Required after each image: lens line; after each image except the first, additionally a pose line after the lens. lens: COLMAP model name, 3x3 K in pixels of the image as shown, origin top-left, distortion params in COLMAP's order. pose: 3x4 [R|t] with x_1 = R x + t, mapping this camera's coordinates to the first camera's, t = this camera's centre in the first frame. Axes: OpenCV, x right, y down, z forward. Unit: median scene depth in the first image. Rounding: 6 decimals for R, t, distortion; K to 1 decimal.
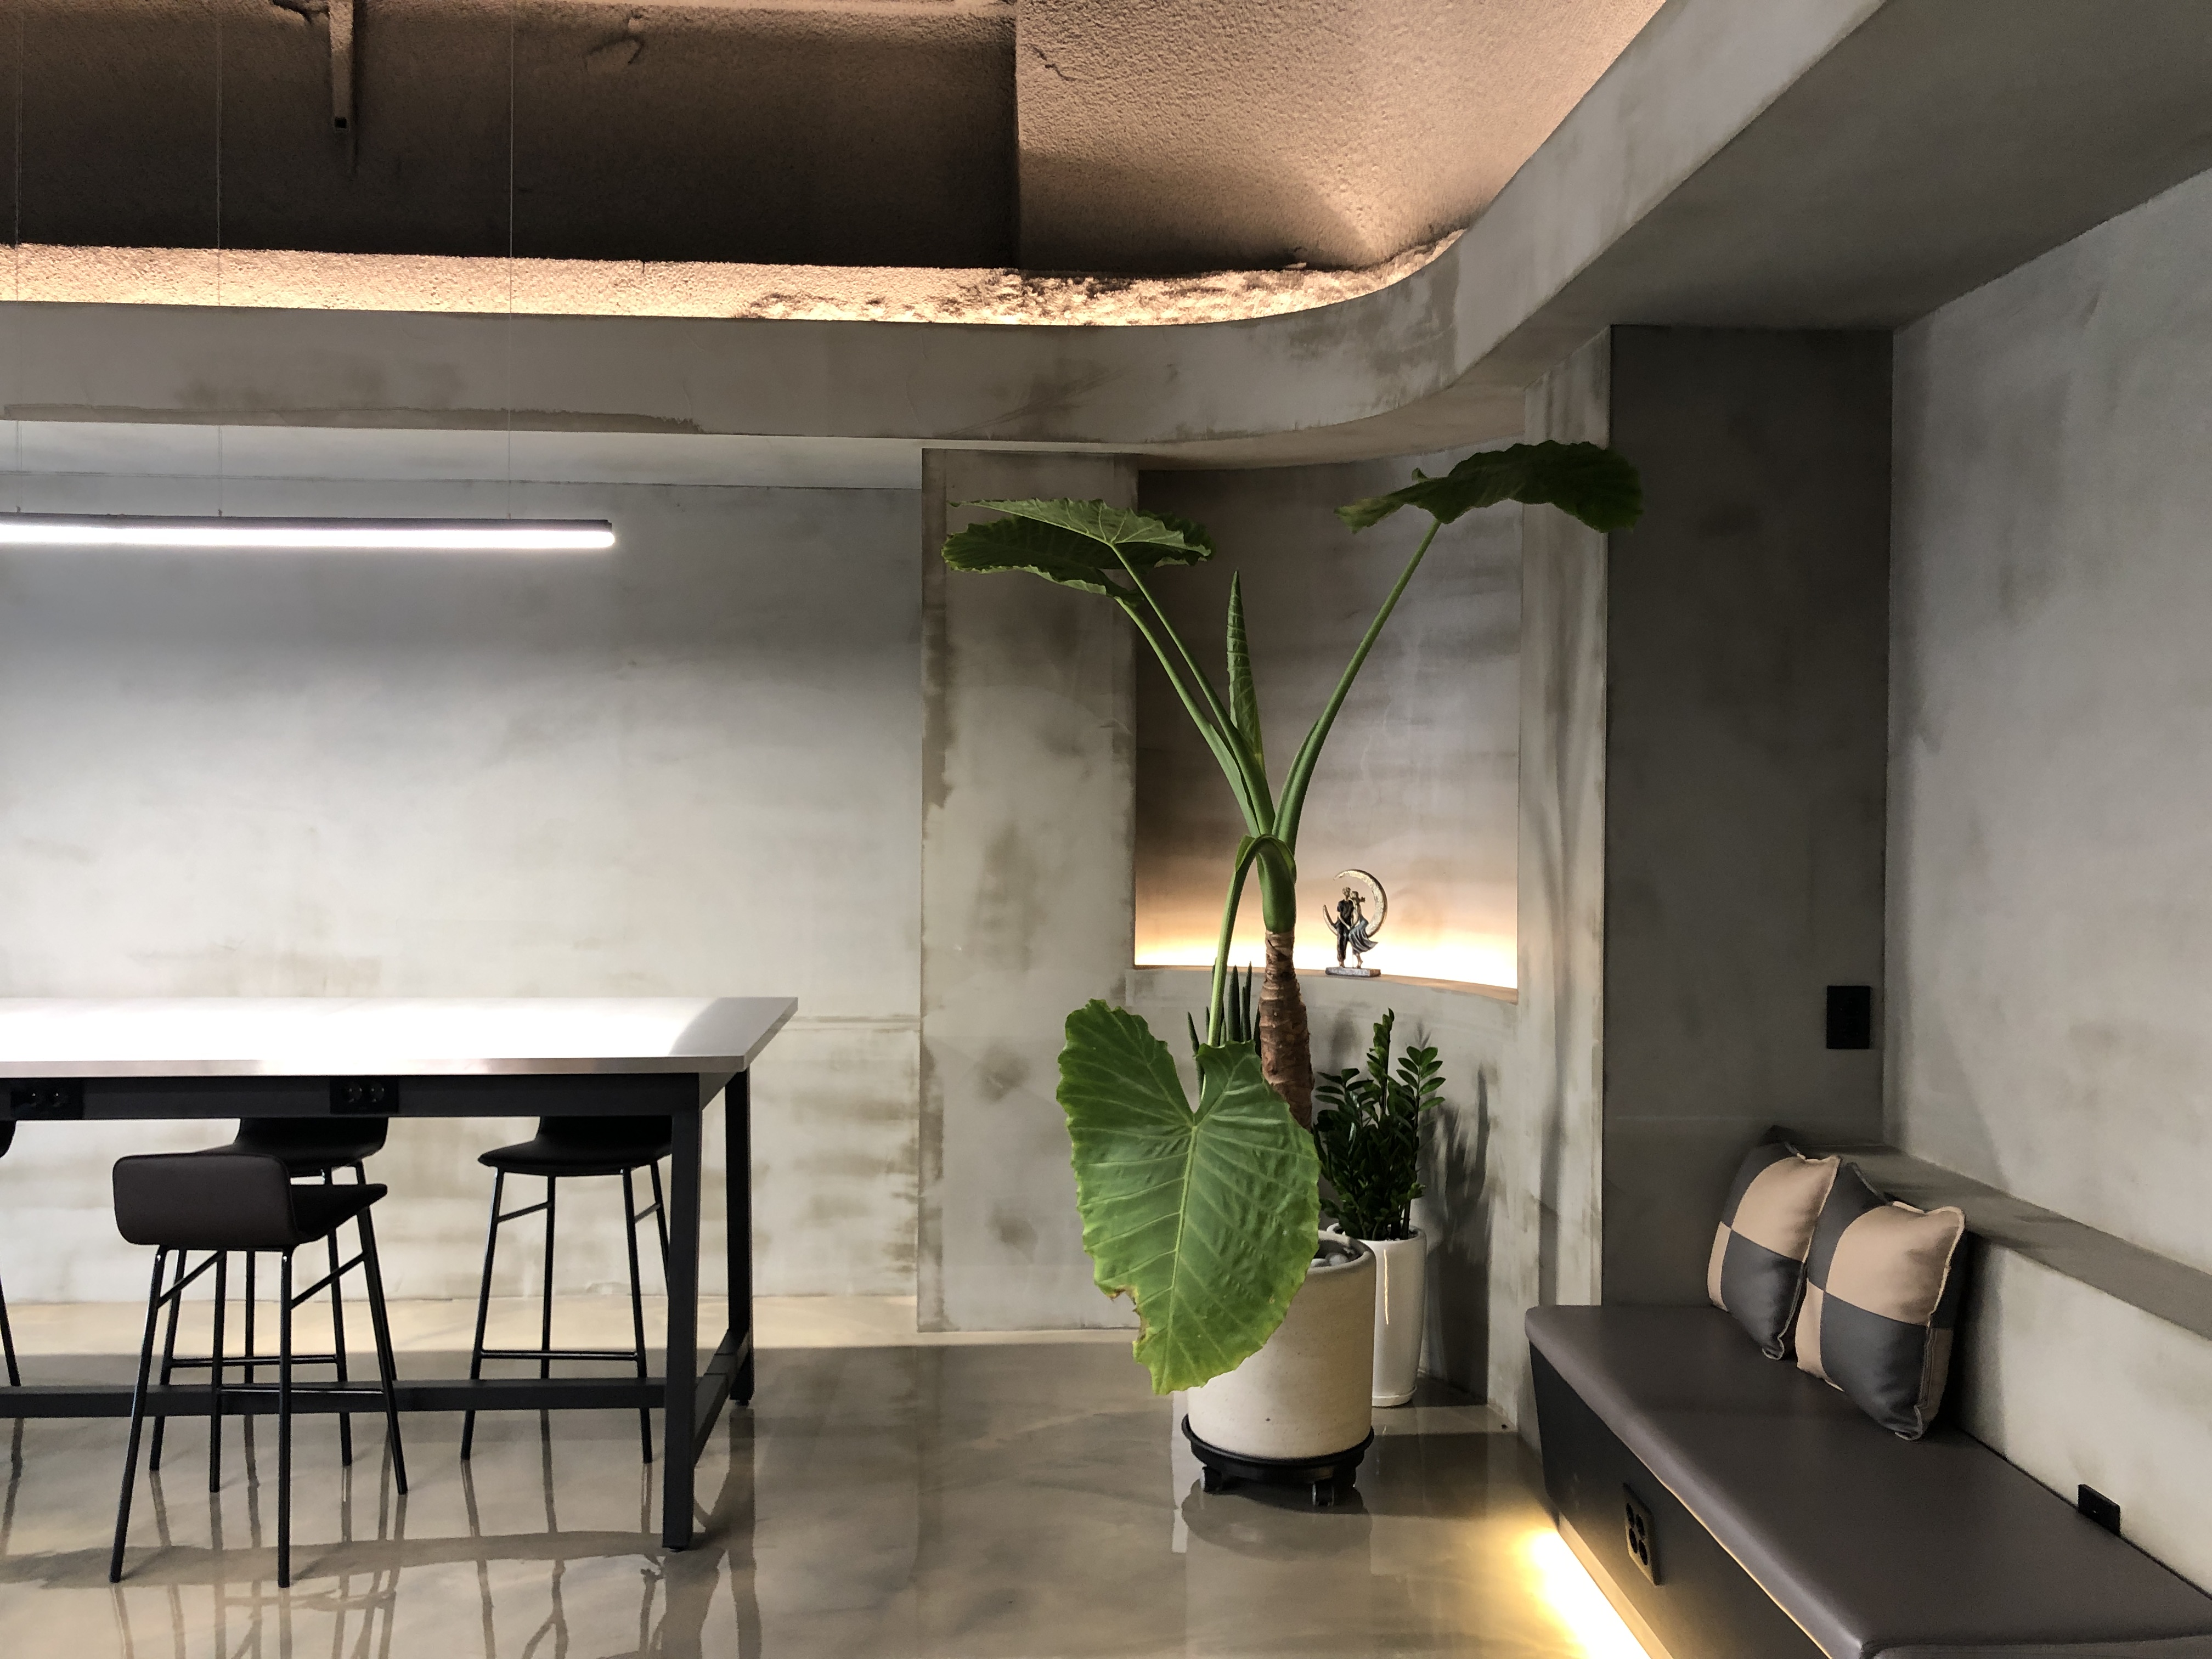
lens RADIAL K [[1815.2, 0, 1103.8], [0, 1815.2, 811.0], [0, 0, 1]] dist [0.010794, -0.026771]
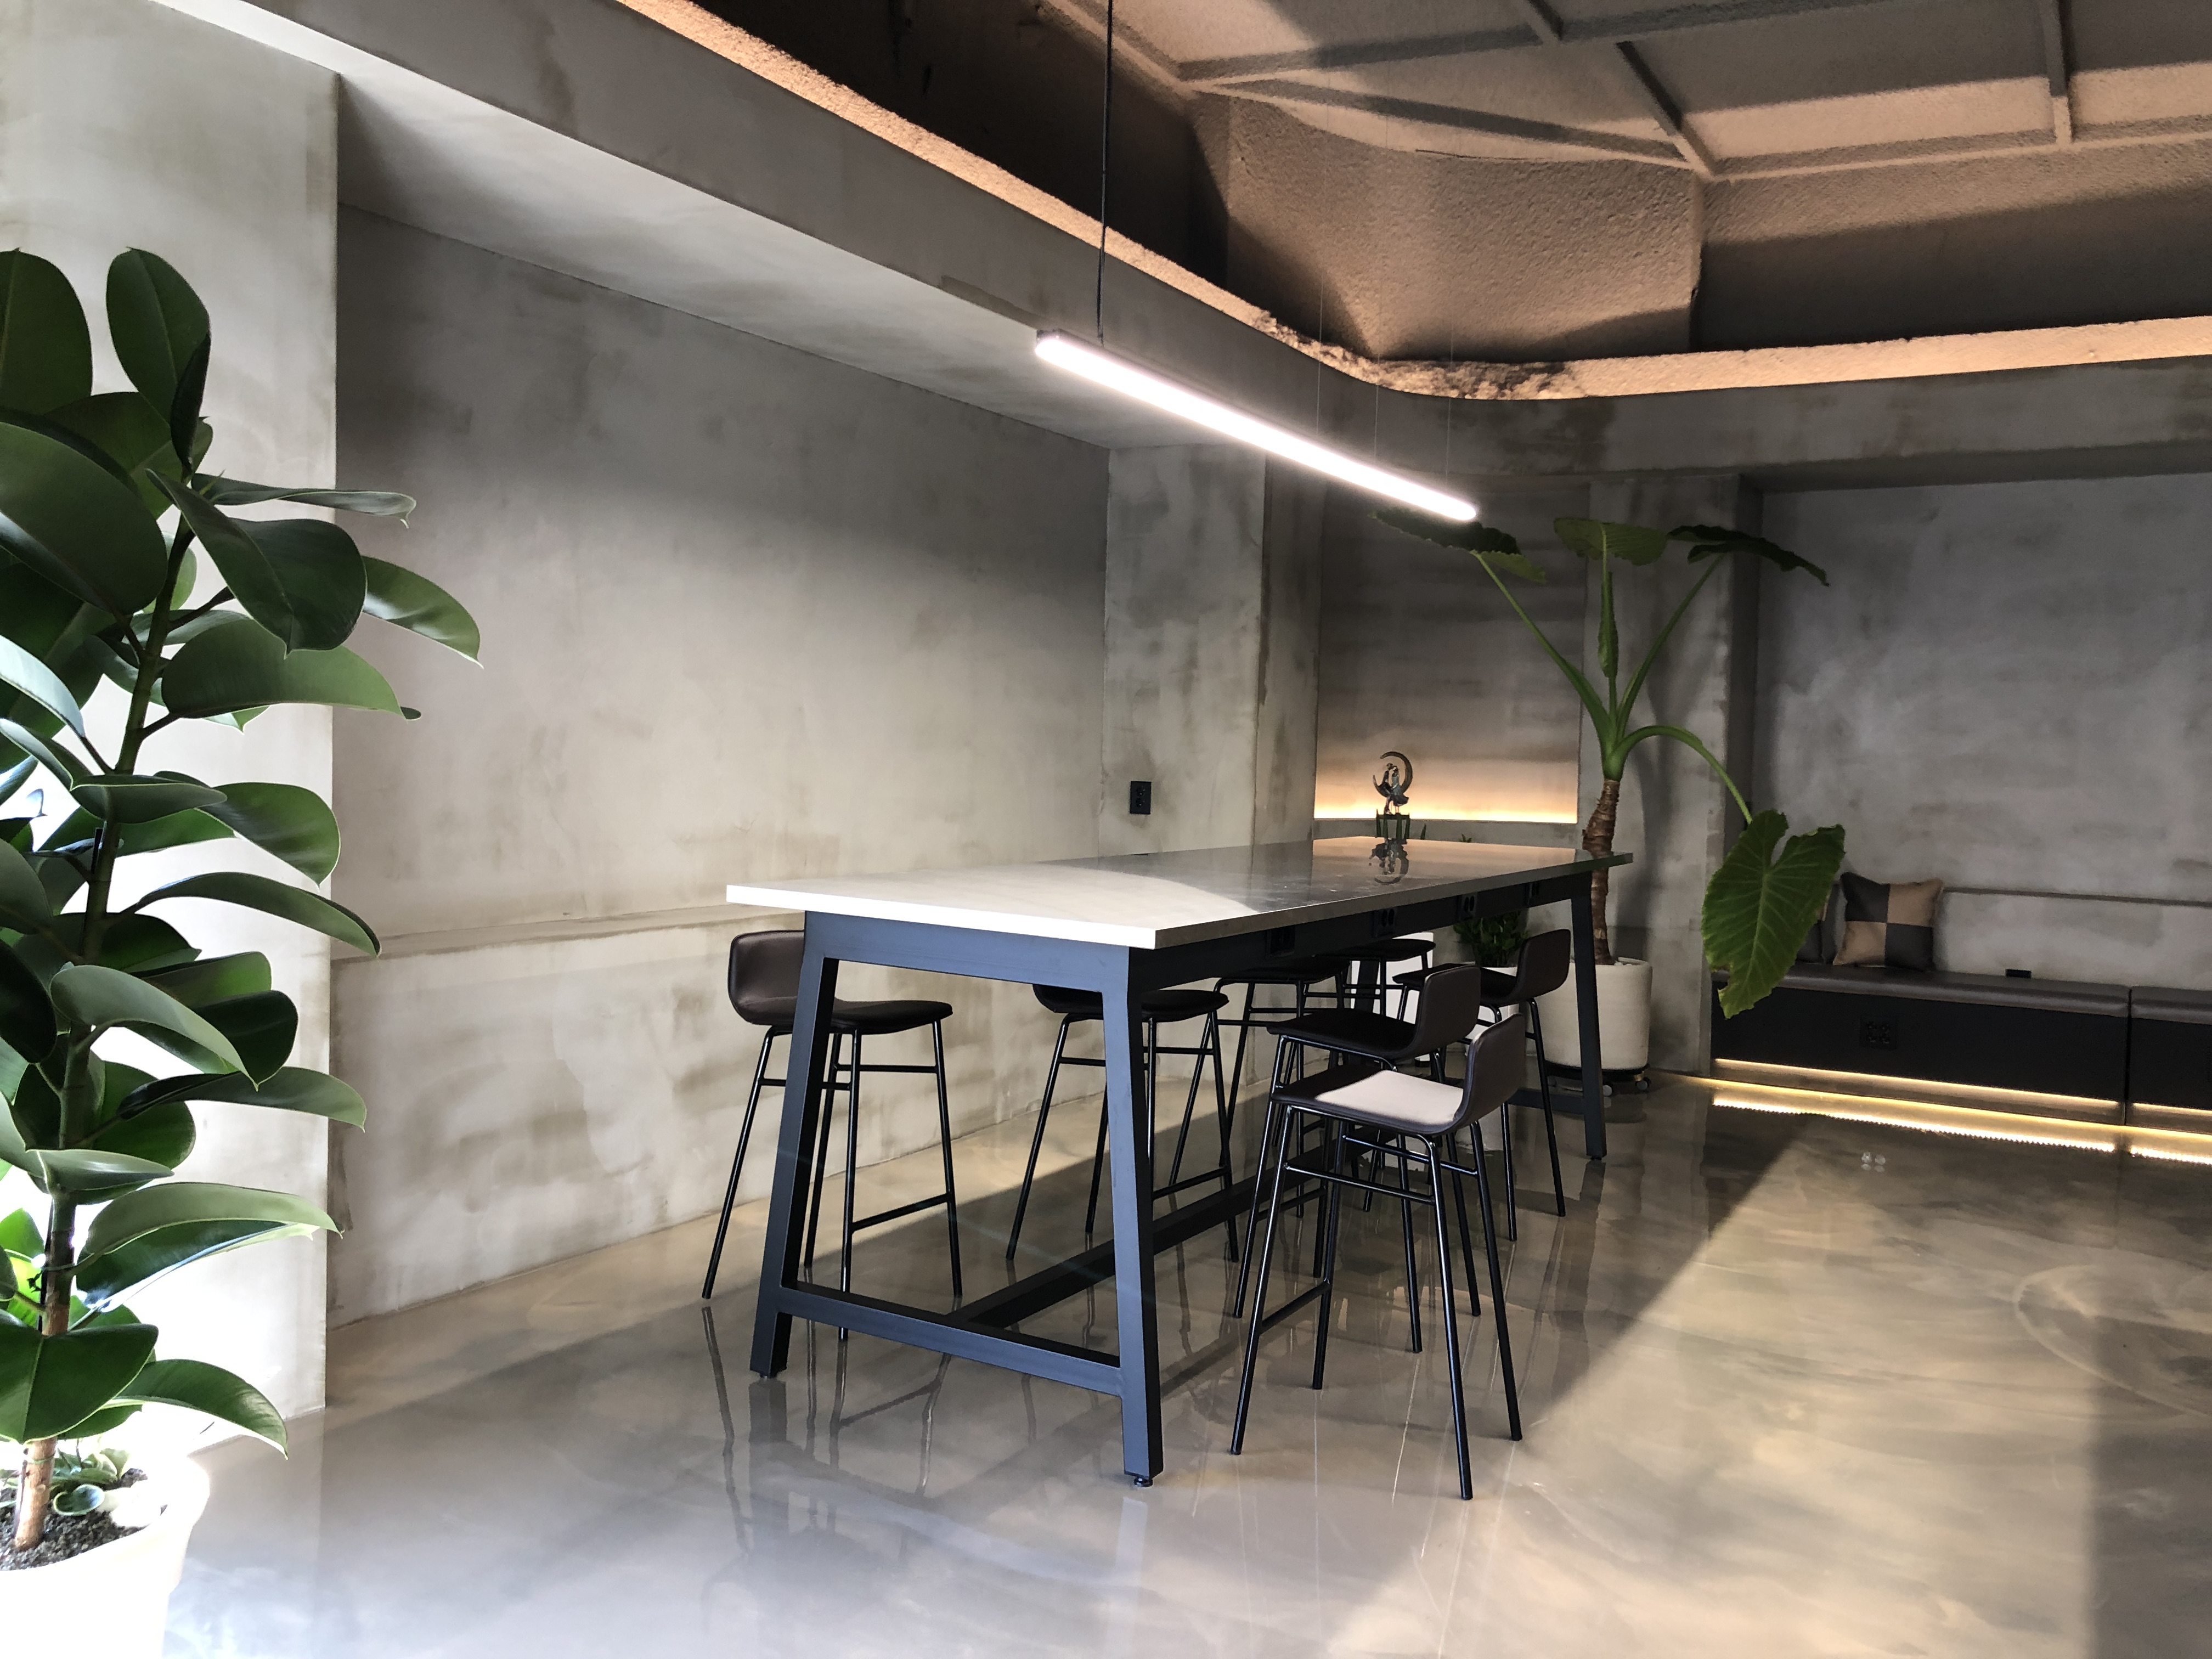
lens RADIAL K [[1815.2, 0, 1101.8], [0, 1815.2, 840.9], [0, 0, 1]] dist [0.010794, -0.026771]
pose [[0.558252, -0.031774, 0.829063, -1.257065], [-0.012051, 0.998850, 0.046396, 0.036368], [-0.829584, -0.035892, 0.557227, 0.323298]]
